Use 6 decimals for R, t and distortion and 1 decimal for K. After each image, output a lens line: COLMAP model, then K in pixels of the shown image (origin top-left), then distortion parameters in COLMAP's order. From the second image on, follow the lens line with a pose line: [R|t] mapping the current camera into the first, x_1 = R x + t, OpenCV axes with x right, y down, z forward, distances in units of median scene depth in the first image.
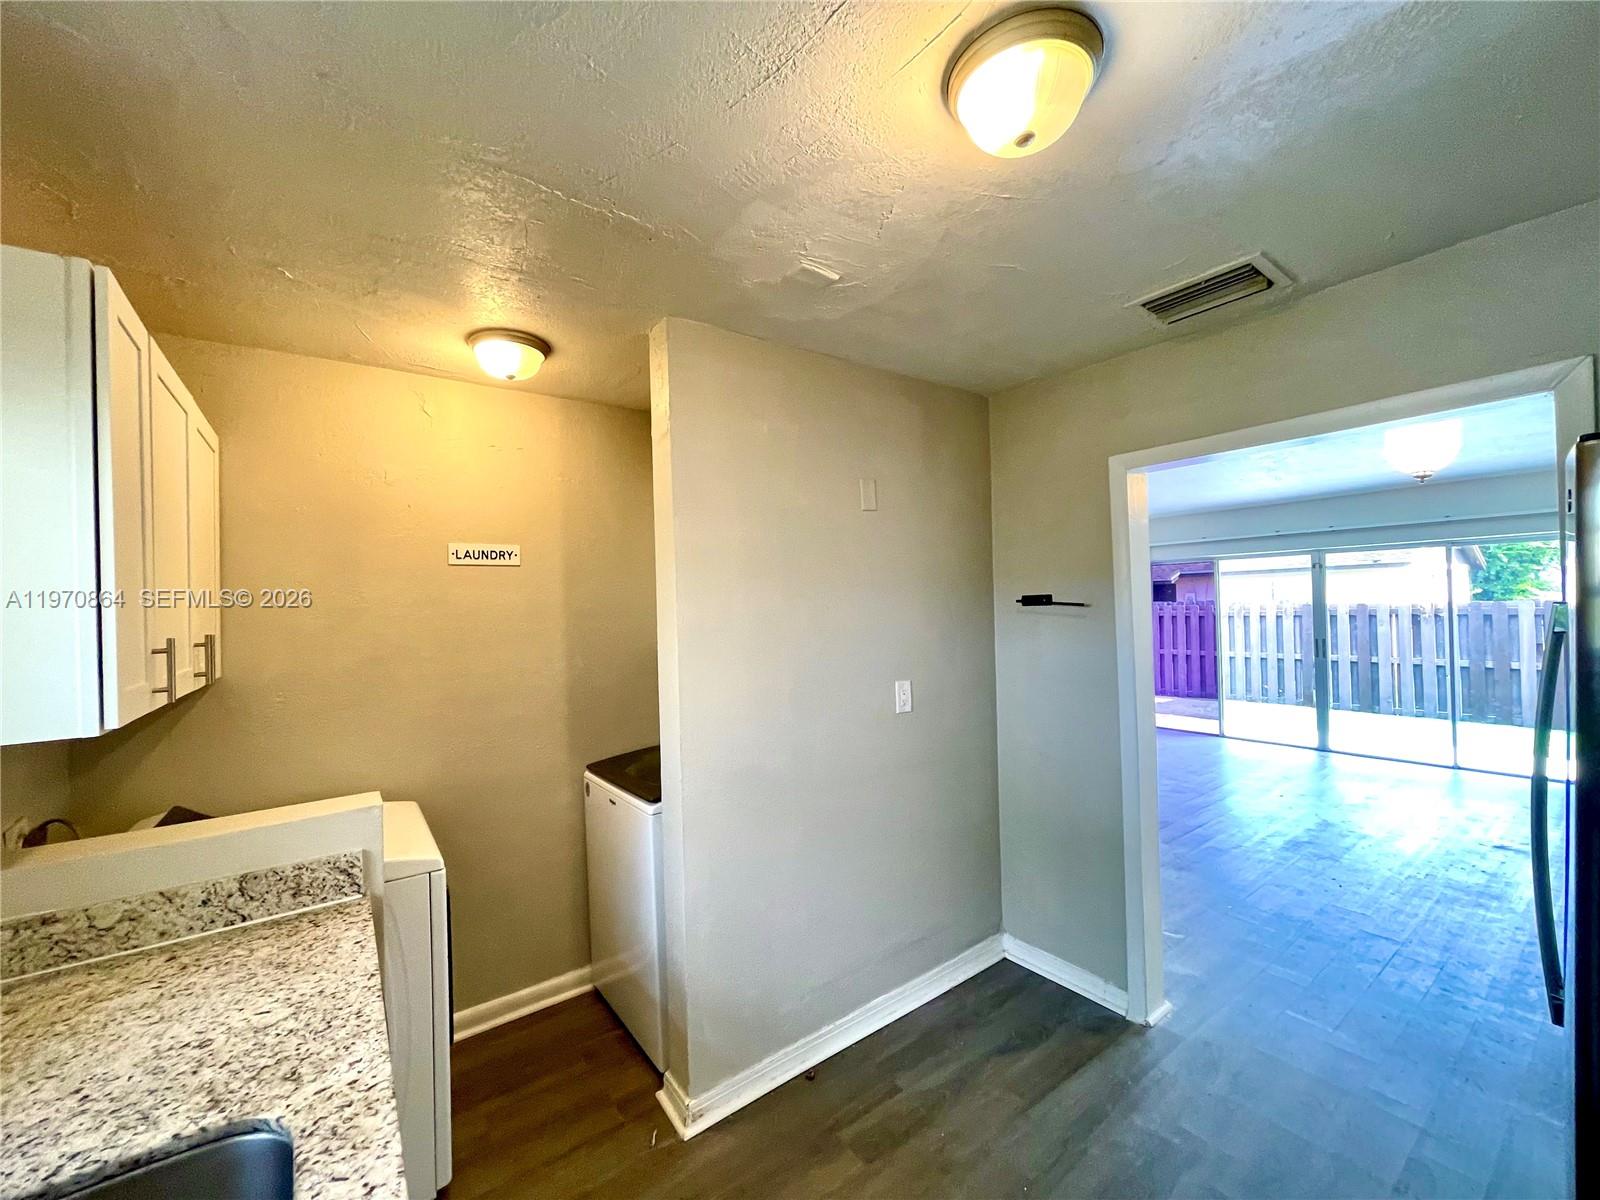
lens RADIAL K [[651.2, 0, 803.5], [0, 651.2, 609.1], [0, 0, 1]] dist [0.007134, 0.000176]
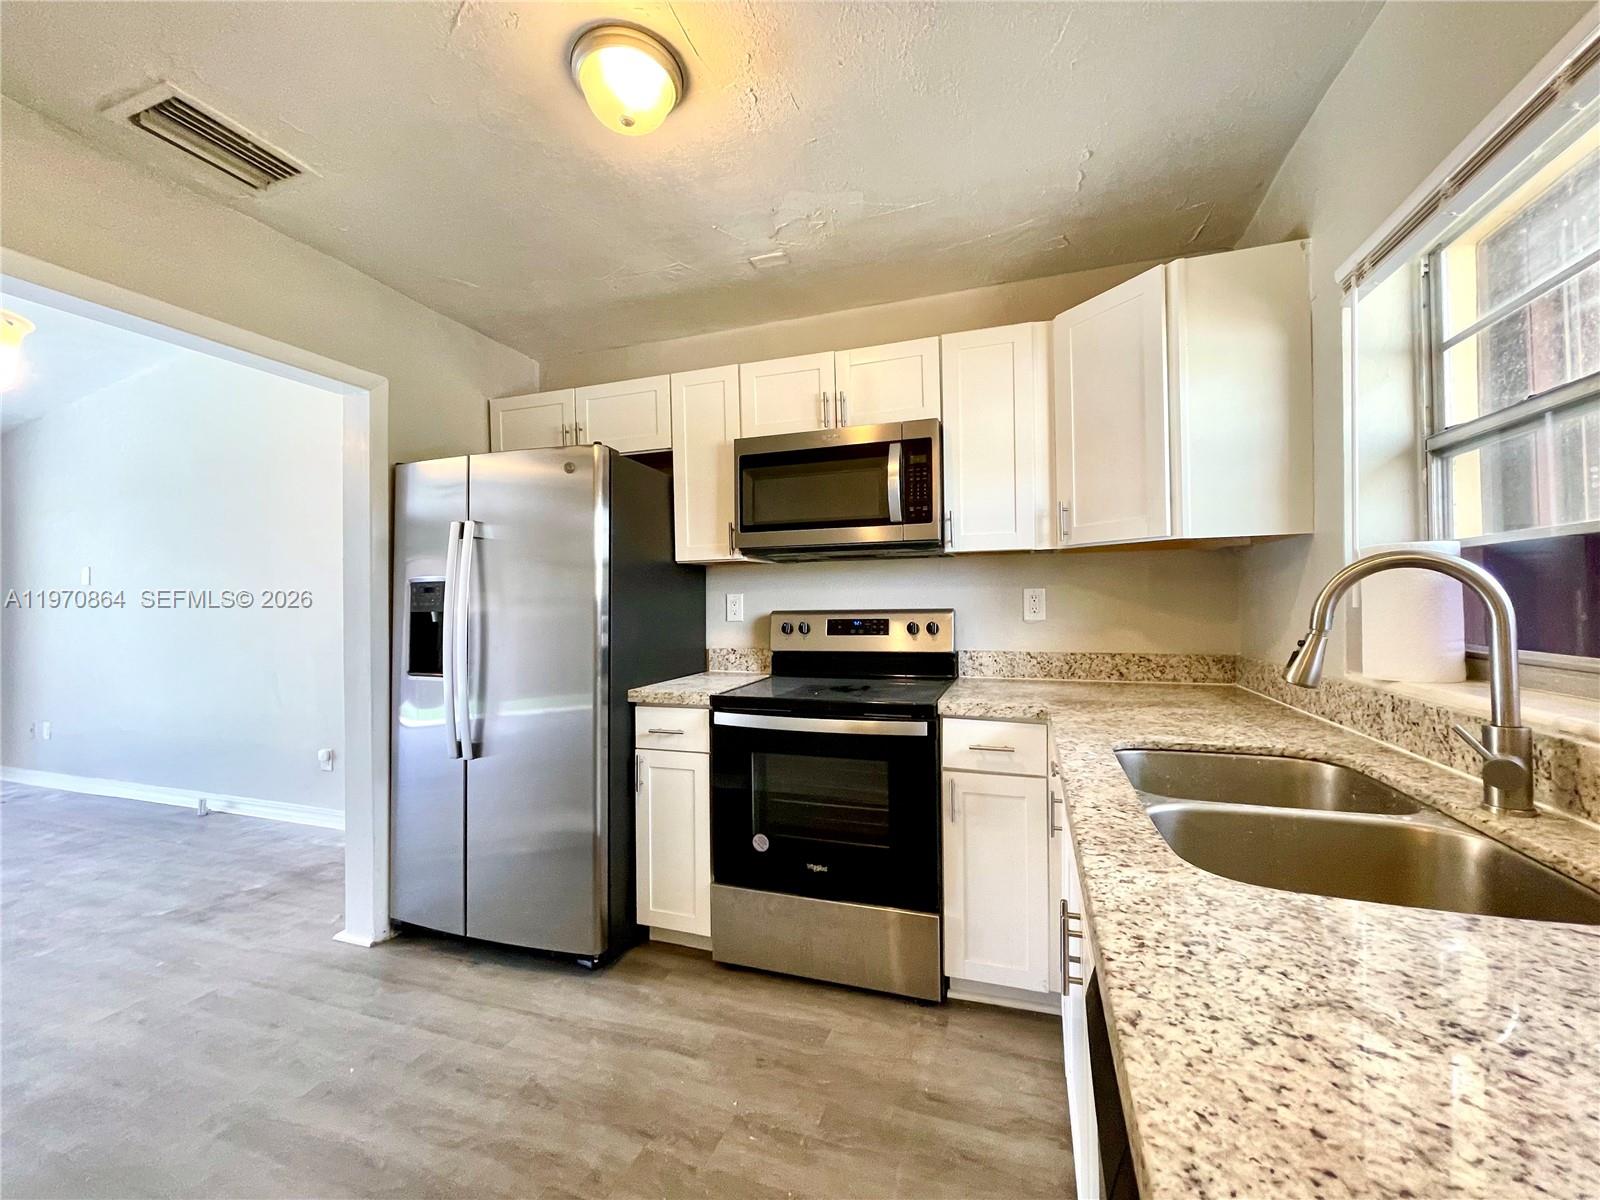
lens RADIAL K [[649.8, 0, 786.1], [0, 649.8, 597.1], [0, 0, 1]] dist [0.007213, 0.000283]
pose [[-0.557696, 0.037744, 0.829186, -0.689119], [0.019799, 0.999286, -0.032170, 0.237196], [-0.829809, -0.001524, -0.558046, 1.094485]]
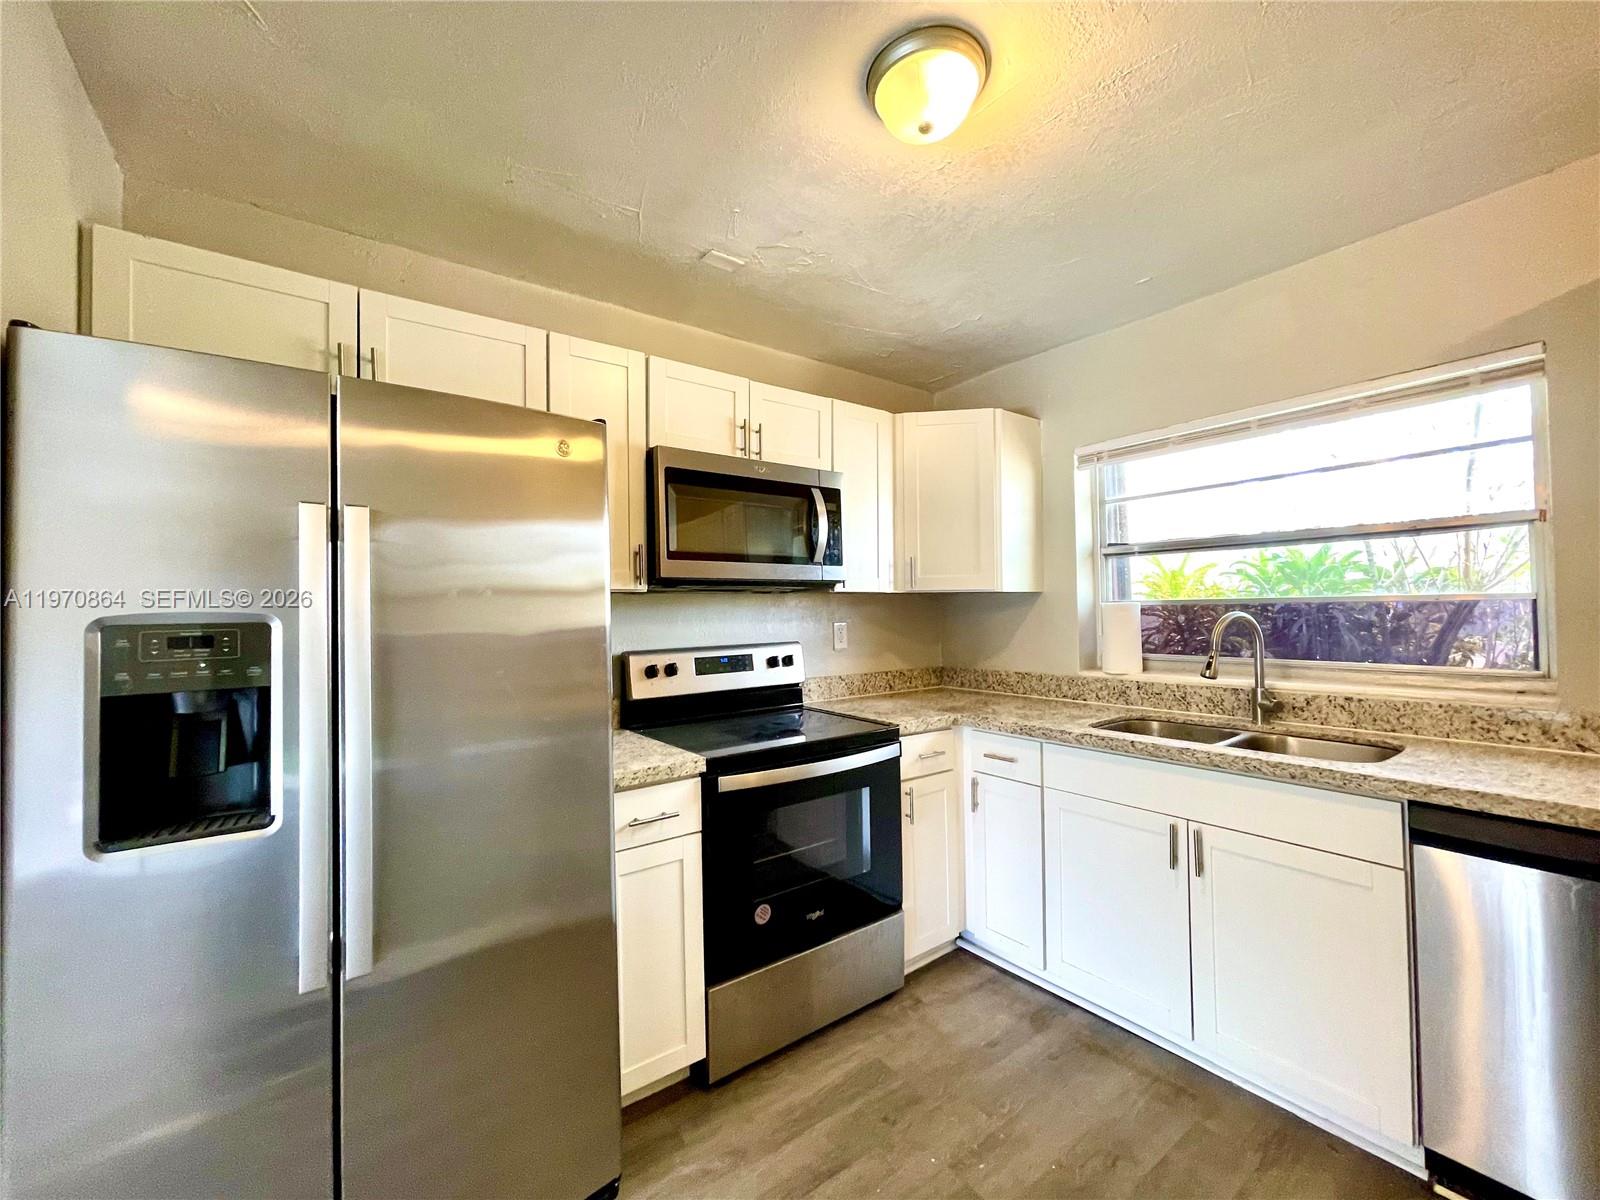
lens RADIAL K [[648.2, 0, 800.6], [0, 648.2, 596.9], [0, 0, 1]] dist [-0.003049, -0.000067]
pose [[-0.999102, 0.042353, 0.001297, 0.489401], [0.042297, 0.998673, -0.029385, 0.146859], [-0.002540, -0.029304, -0.999567, 1.647524]]
